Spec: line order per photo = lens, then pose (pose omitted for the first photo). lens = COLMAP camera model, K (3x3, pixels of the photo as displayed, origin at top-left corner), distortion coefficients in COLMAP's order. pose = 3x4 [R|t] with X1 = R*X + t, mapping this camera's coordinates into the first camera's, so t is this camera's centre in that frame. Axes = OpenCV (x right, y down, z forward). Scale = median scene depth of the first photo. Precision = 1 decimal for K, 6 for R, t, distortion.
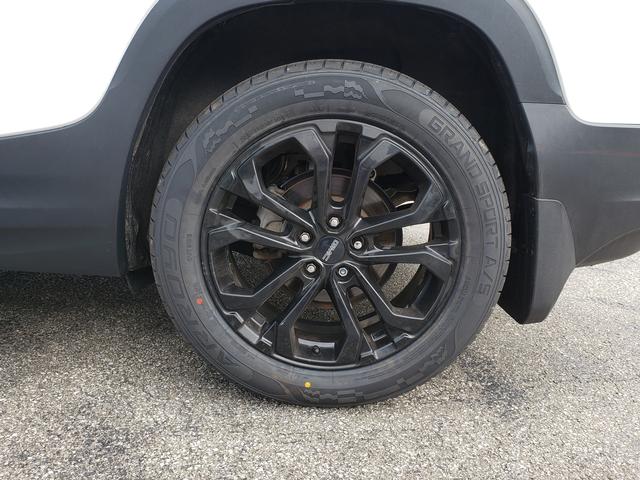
lens RADIAL K [[532.4, 0, 320.0], [0, 532.4, 240.0], [0, 0, 1]] dist [0.002257, -0.002050]
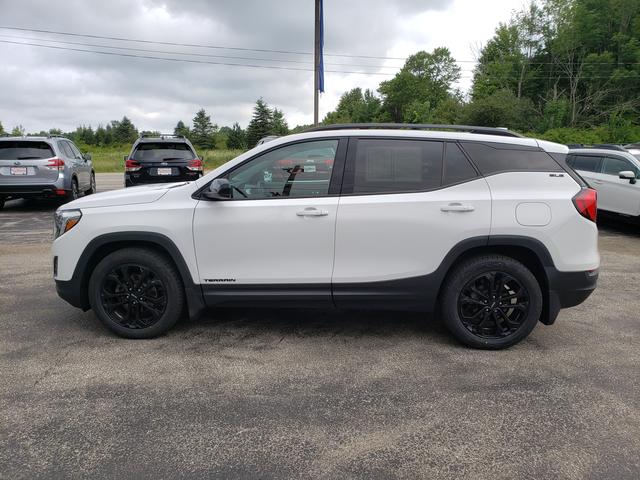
lens RADIAL K [[532.4, 0, 320.0], [0, 532.4, 240.0], [0, 0, 1]] dist [0.002257, -0.002050]
pose [[0.999384, -0.015298, -0.031579, -1.040073], [0.012509, 0.996157, -0.086689, -0.120821], [0.032784, 0.086240, 0.995735, -2.713135]]
